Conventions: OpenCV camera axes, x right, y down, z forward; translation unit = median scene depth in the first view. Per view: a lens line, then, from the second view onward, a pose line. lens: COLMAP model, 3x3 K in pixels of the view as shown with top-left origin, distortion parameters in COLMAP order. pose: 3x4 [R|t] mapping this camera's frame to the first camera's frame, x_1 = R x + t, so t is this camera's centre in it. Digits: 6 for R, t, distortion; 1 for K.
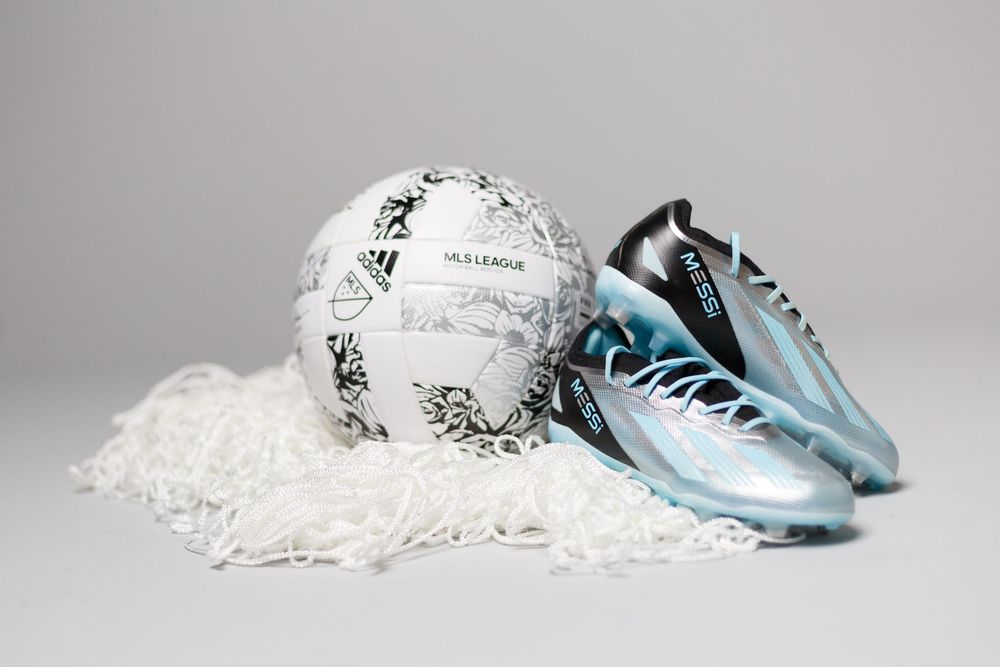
lens RADIAL K [[1466.5, 0, 499.4], [0, 1466.5, 333.6], [0, 0, 1]] dist [-0.008405, 0.000000]
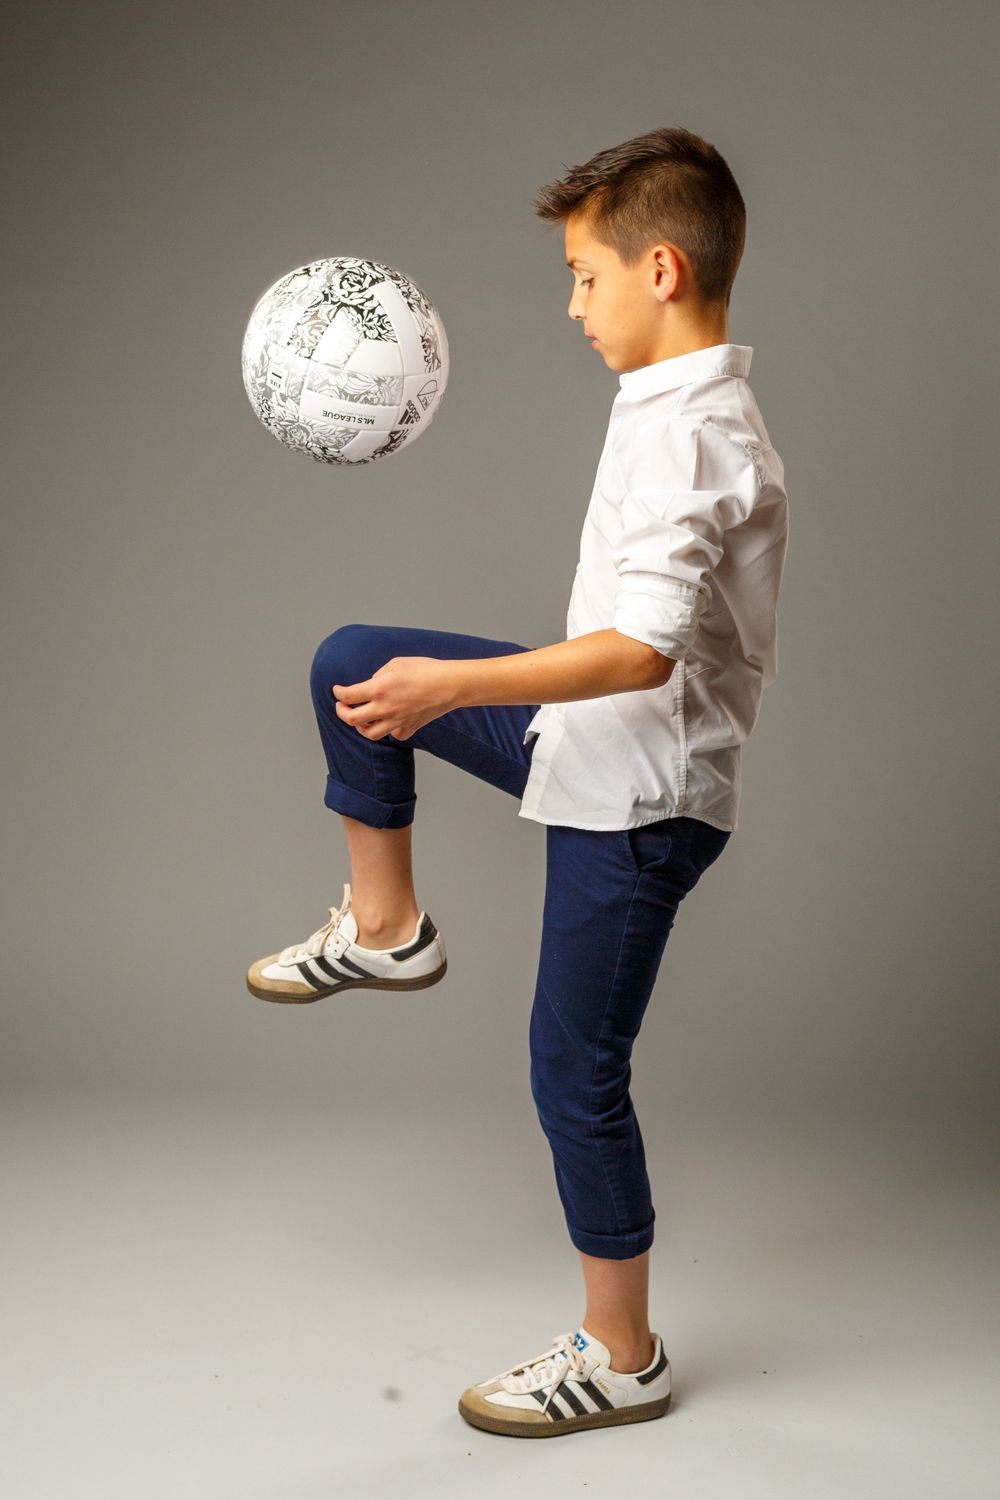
lens RADIAL K [[2199.8, 0, 499.8], [0, 2199.8, 748.6], [0, 0, 1]] dist [-0.008405, 0.000000]
pose [[-0.929944, 0.045172, -0.364916, 0.717291], [0.086341, -0.937852, -0.336123, 0.426089], [-0.357420, -0.344083, 0.868250, -1.241167]]
